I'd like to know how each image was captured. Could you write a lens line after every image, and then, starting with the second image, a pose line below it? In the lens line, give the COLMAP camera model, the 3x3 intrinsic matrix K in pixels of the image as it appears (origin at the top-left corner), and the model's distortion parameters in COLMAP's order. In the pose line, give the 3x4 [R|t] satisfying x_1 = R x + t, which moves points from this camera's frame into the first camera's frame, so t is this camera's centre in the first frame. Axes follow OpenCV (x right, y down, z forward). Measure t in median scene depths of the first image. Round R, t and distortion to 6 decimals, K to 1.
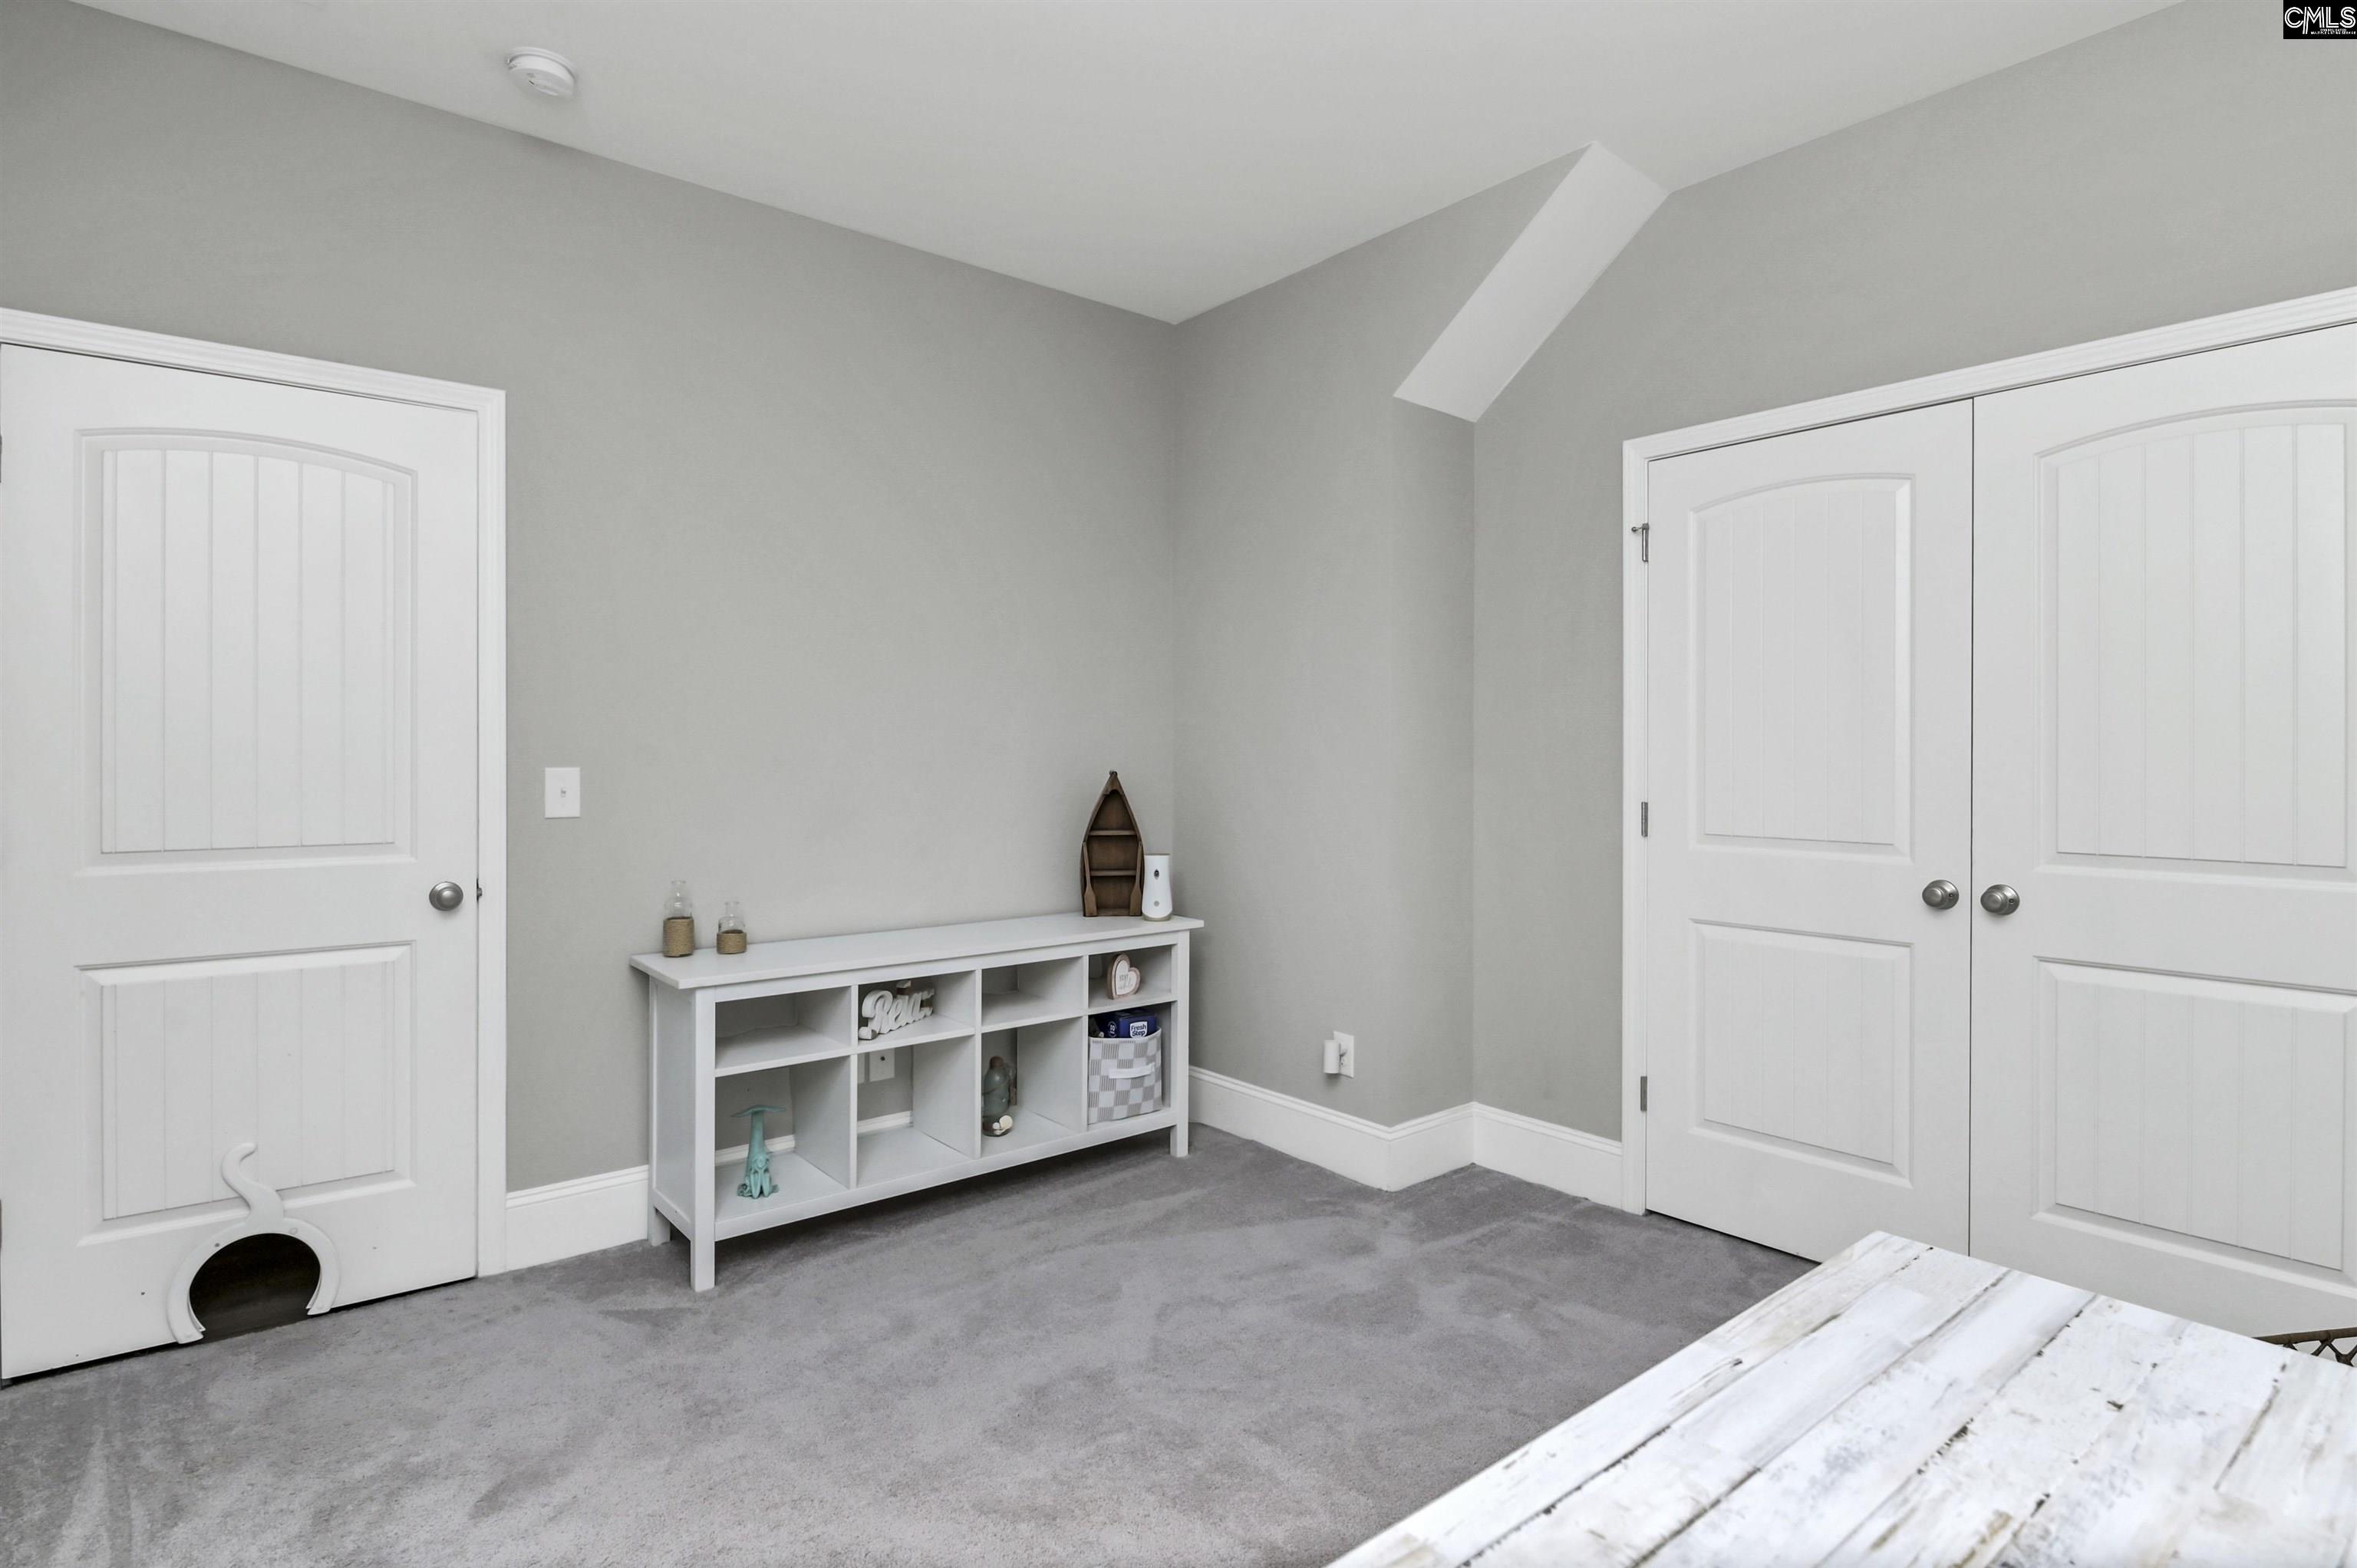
lens RADIAL K [[1216.8, 0, 1182.5], [0, 1216.8, 750.4], [0, 0, 1]] dist [-0.005785, -0.001876]
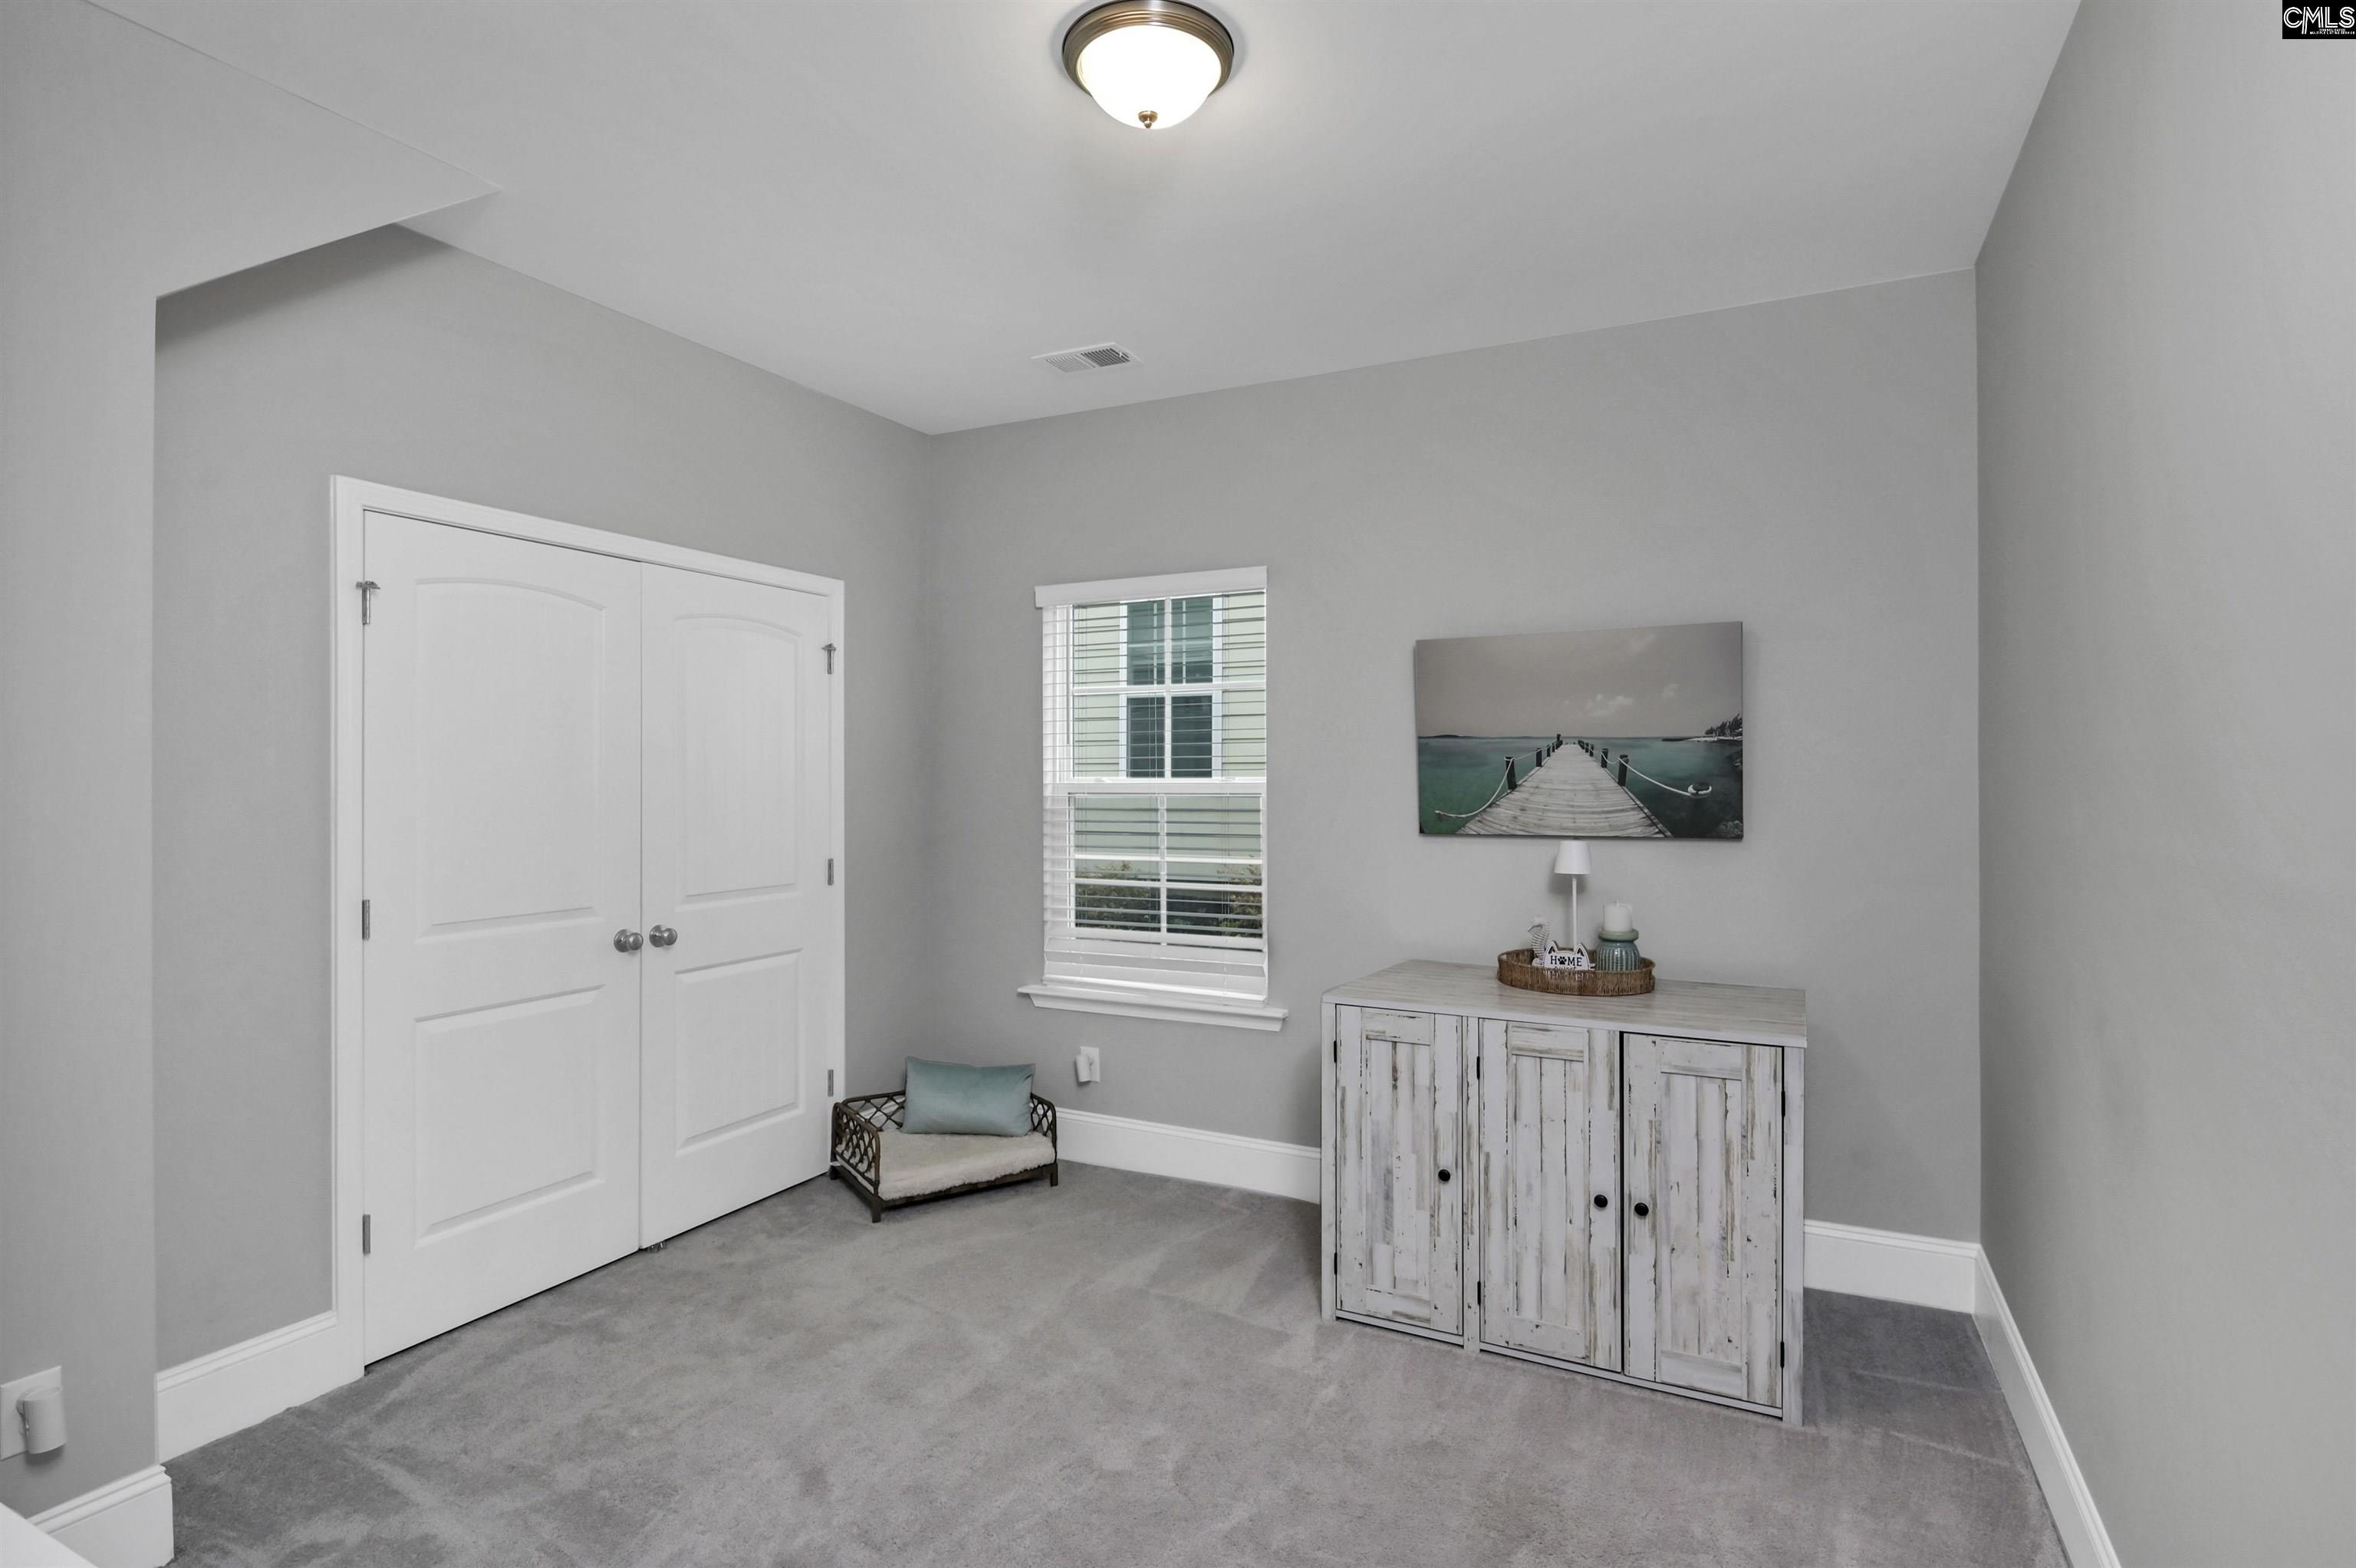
lens RADIAL K [[1180.6, 0, 1178.0], [0, 1180.6, 784.0], [0, 0, 1]] dist [-0.001012, -0.000472]
pose [[-0.406165, -0.002257, 0.913797, -0.652361], [0.004116, 0.999982, 0.004299, -0.043342], [-0.913791, 0.005507, -0.406148, 0.837486]]
